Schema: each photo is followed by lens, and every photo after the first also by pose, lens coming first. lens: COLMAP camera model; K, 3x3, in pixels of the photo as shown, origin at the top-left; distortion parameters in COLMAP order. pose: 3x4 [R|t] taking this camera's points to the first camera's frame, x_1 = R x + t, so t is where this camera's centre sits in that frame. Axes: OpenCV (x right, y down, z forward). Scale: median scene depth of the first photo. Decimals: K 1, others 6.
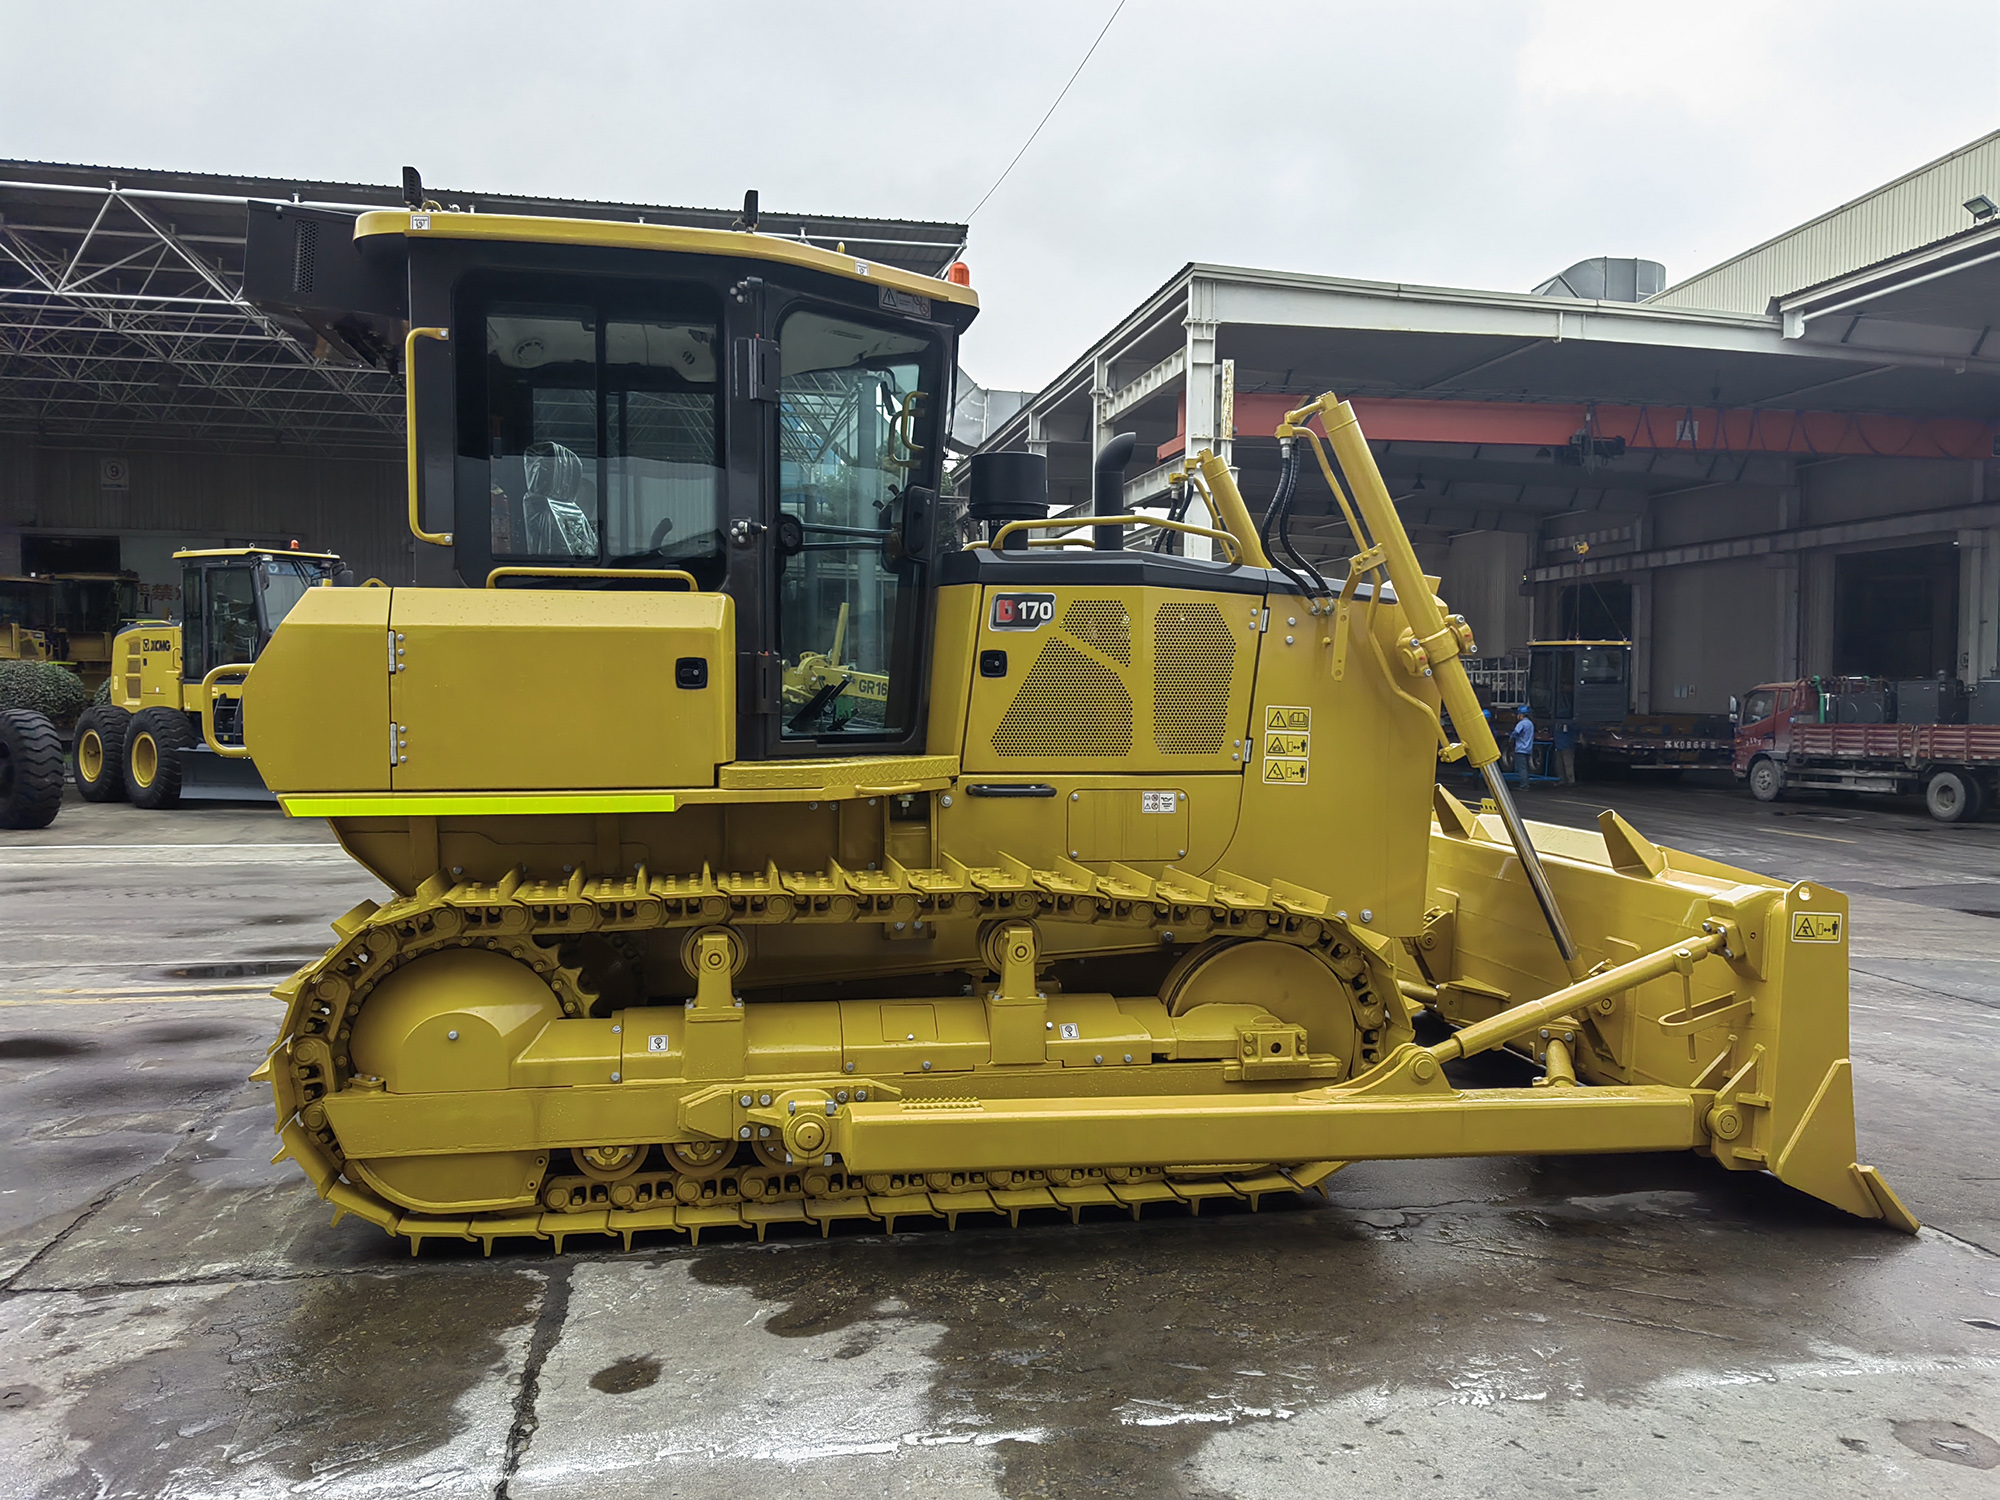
lens RADIAL K [[1550.1, 0, 1007.6], [0, 1550.1, 743.7], [0, 0, 1]] dist [0.063487, -0.031366]
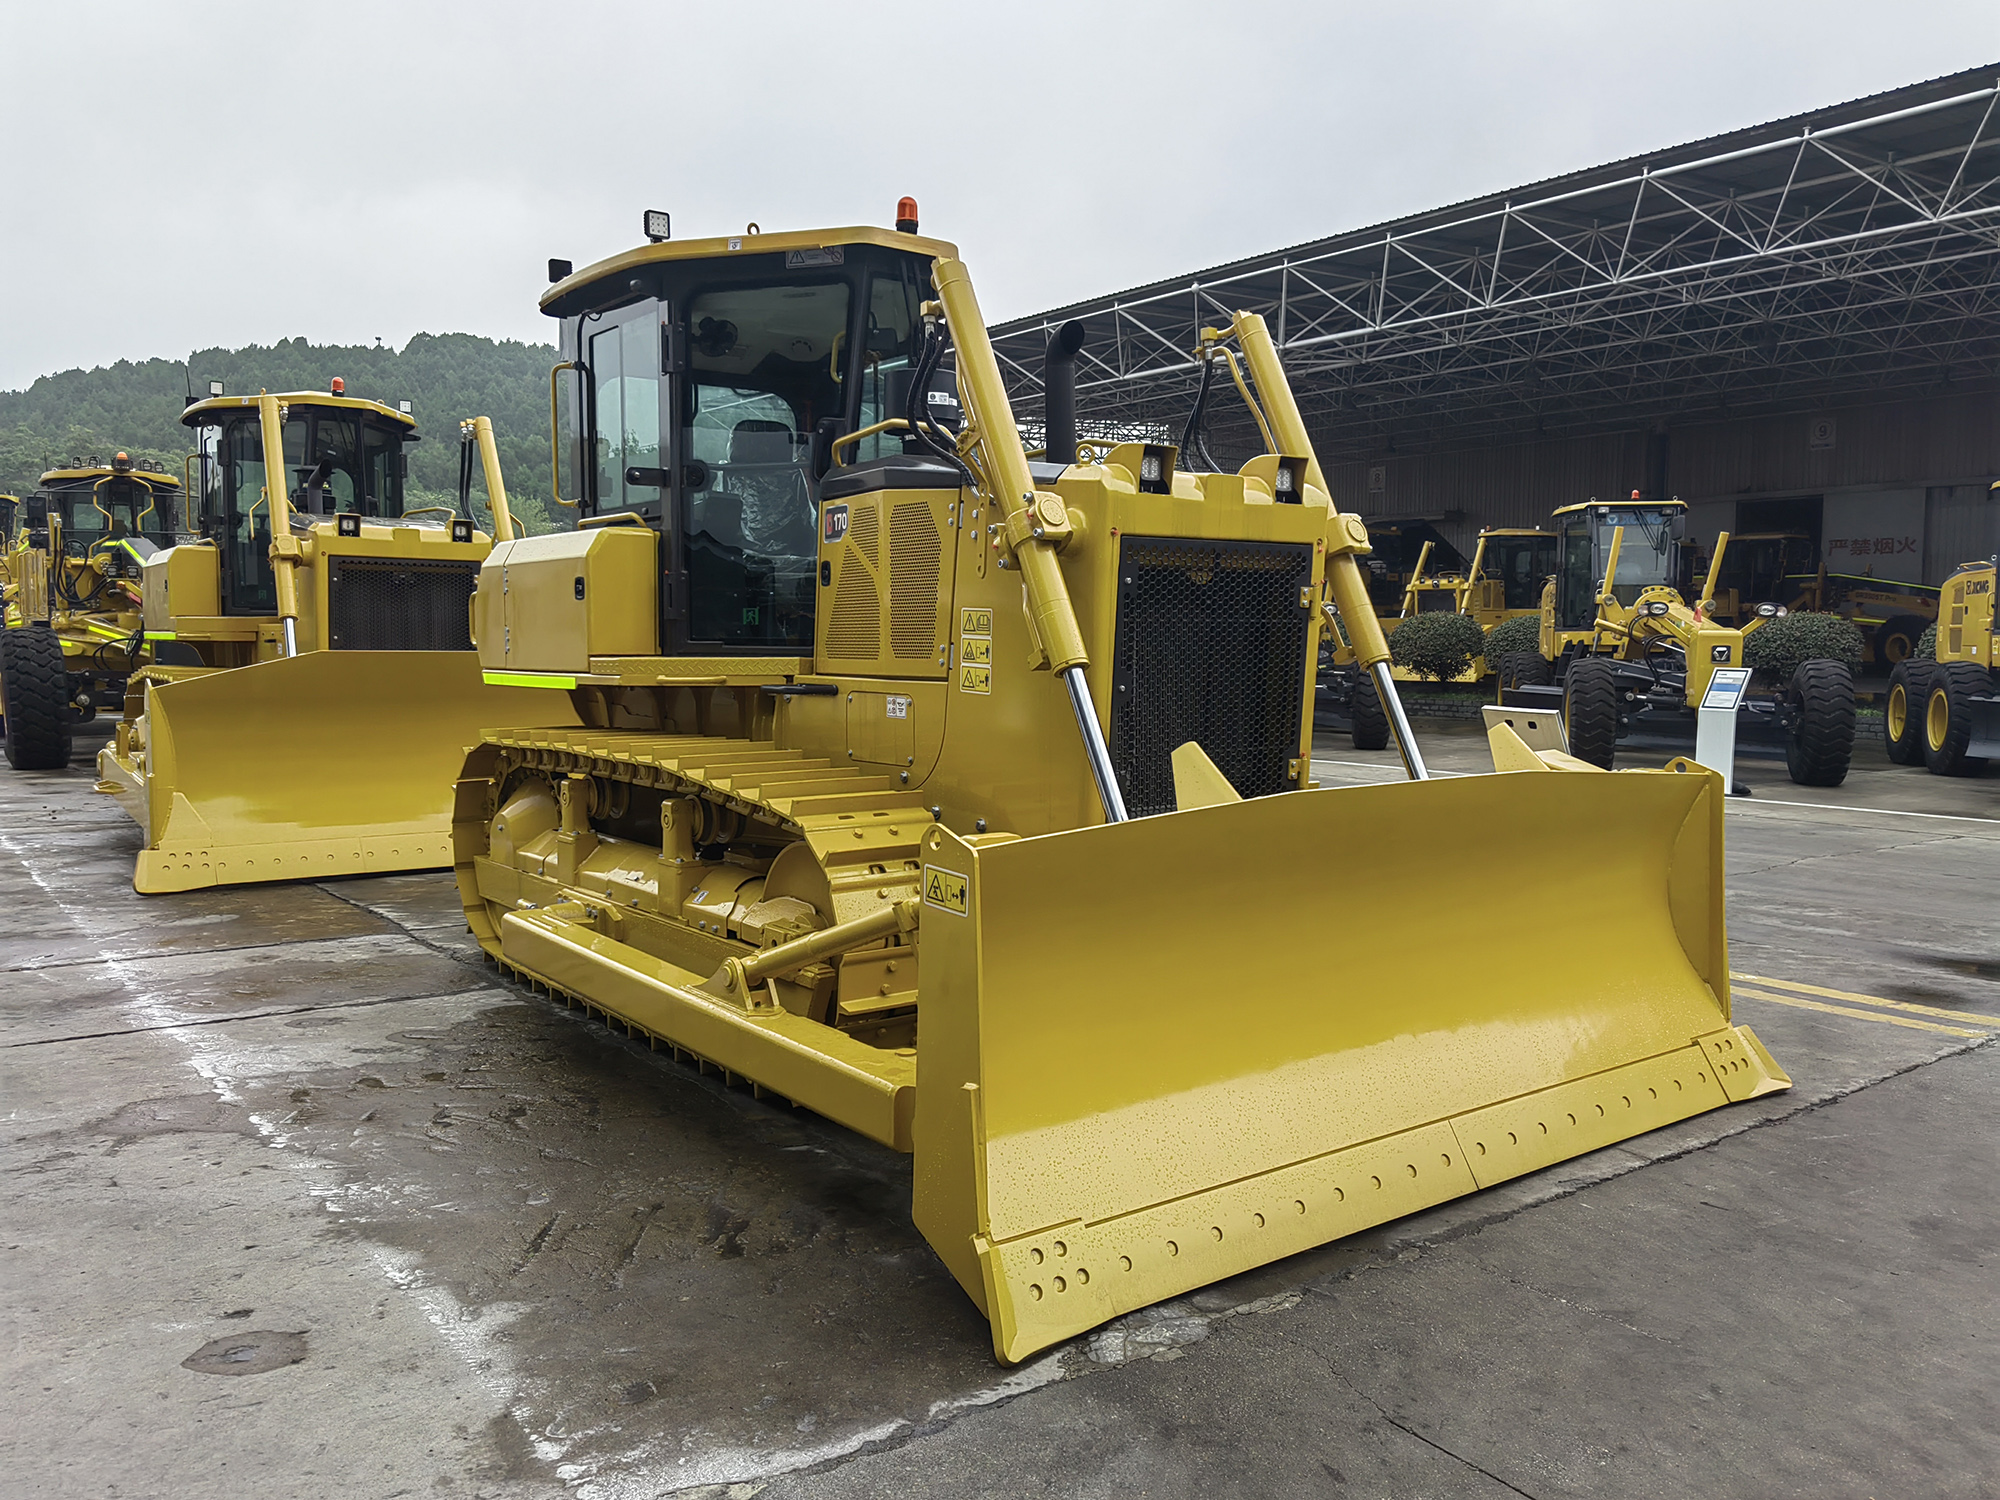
lens RADIAL K [[1550.1, 0, 997.6], [0, 1550.1, 745.0], [0, 0, 1]] dist [0.063487, -0.031366]
pose [[0.443605, 0.056083, -0.894466, 1.029766], [-0.034097, 0.998374, 0.045687, 0.014710], [0.895574, 0.010232, 0.444796, 0.626576]]
